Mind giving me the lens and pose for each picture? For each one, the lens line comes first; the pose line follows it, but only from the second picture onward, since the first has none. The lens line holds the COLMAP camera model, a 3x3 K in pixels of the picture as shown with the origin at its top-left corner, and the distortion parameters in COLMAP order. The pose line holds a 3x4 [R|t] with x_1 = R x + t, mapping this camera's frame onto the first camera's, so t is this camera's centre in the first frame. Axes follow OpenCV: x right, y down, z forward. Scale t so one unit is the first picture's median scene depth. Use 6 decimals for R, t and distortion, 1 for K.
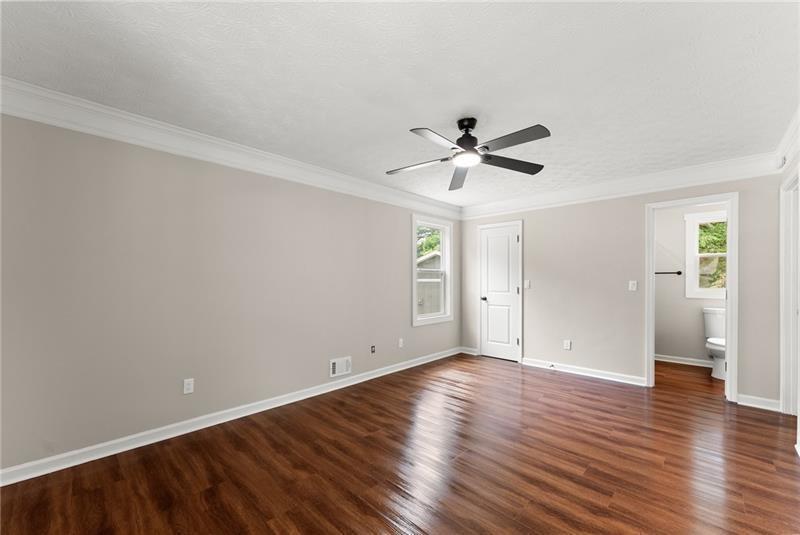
lens RADIAL K [[323.3, 0, 392.9], [0, 323.3, 277.9], [0, 0, 1]] dist [-0.002906, 0.000872]
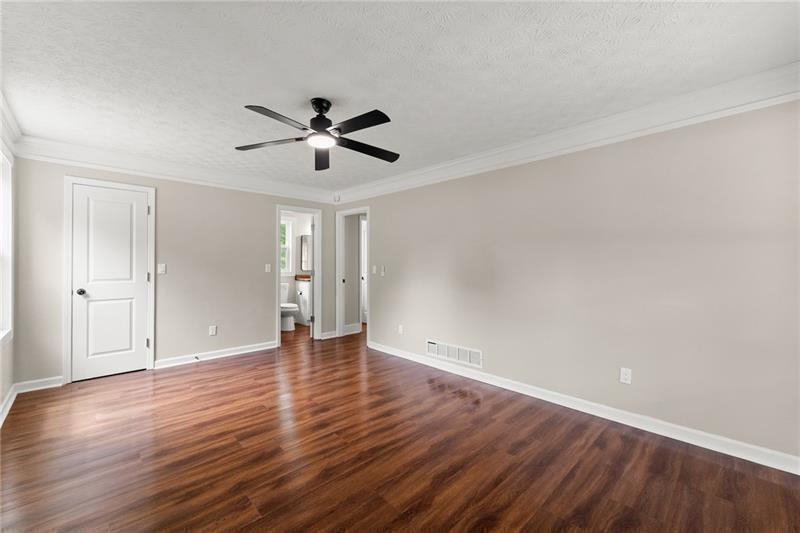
lens RADIAL K [[323.3, 0, 398.9], [0, 323.3, 264.5], [0, 0, 1]] dist [-0.002906, 0.000872]
pose [[0.027536, -0.000683, 0.999621, -0.462577], [-0.007565, 0.999971, 0.000891, 0.004519], [-0.999592, -0.007586, 0.027530, 0.470670]]
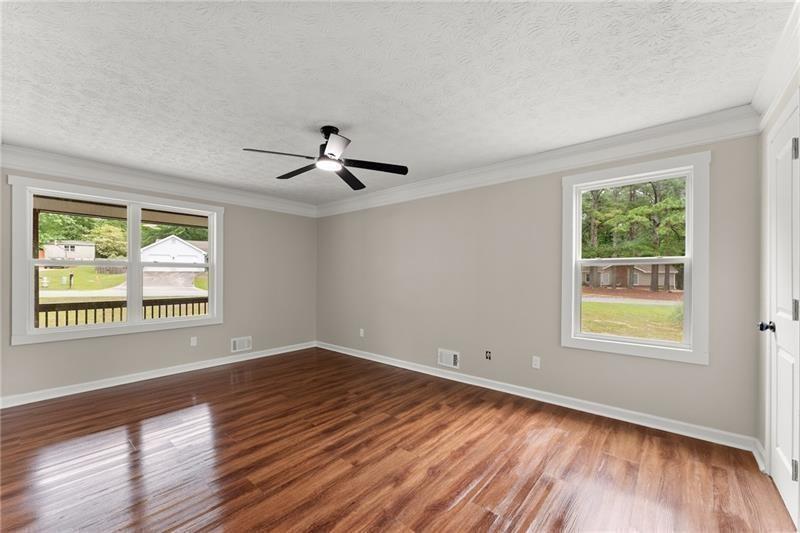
lens RADIAL K [[323.3, 0, 399.1], [0, 323.3, 274.4], [0, 0, 1]] dist [-0.002906, 0.000872]
pose [[0.076452, -0.002500, -0.997070, 0.839330], [0.001815, 0.999996, -0.002368, 0.002919], [0.997072, -0.001629, 0.076456, 0.730541]]
